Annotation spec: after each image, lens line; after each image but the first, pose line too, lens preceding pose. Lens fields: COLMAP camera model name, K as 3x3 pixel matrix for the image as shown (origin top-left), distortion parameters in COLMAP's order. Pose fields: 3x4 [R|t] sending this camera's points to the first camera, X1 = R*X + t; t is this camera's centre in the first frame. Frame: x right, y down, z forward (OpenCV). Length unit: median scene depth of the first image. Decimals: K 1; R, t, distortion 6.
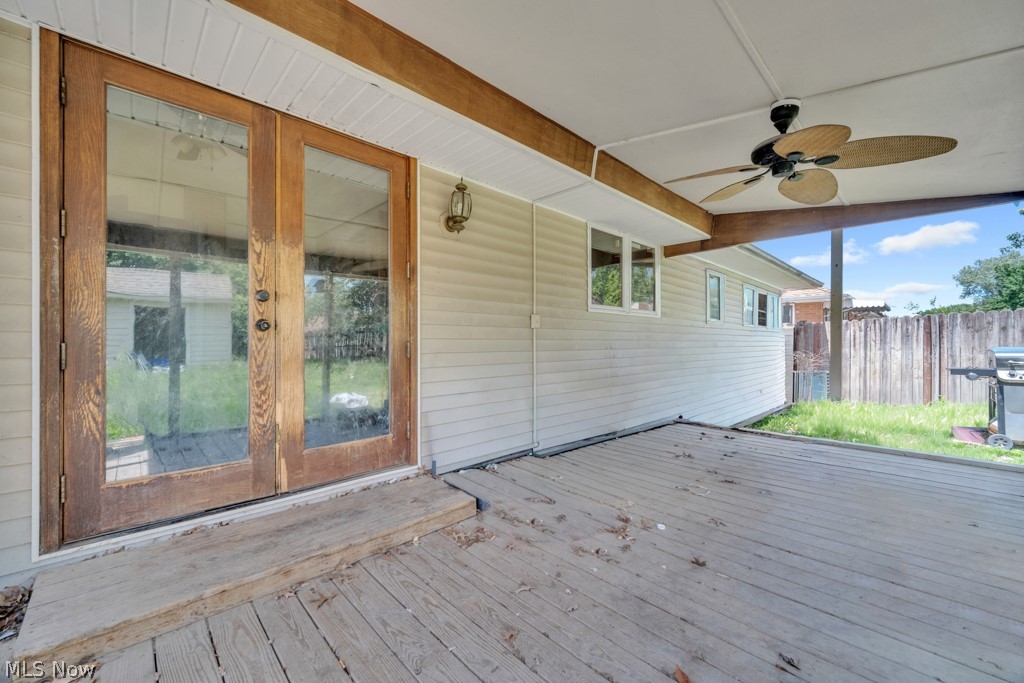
lens RADIAL K [[403.1, 0, 509.1], [0, 403.1, 341.1], [0, 0, 1]] dist [-0.012739, 0.000732]
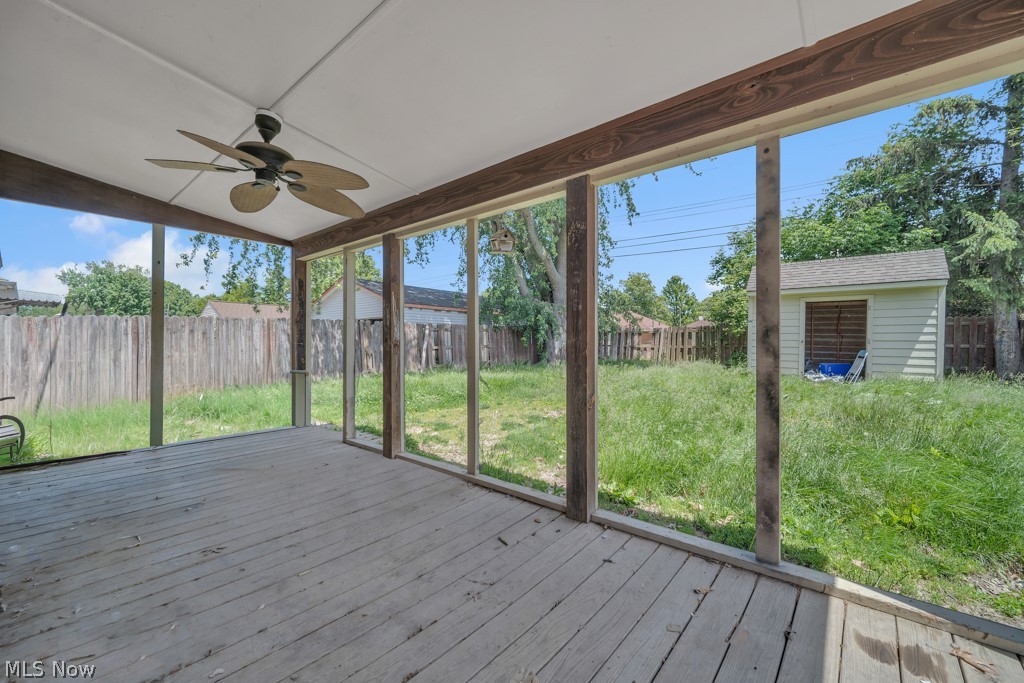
lens RADIAL K [[403.1, 0, 515.8], [0, 403.1, 344.7], [0, 0, 1]] dist [-0.012739, 0.000732]
pose [[-0.094645, -0.007485, 0.995483, -0.218464], [-0.002053, 0.999971, 0.007323, -0.000341], [-0.995509, -0.001350, -0.094658, 0.235270]]
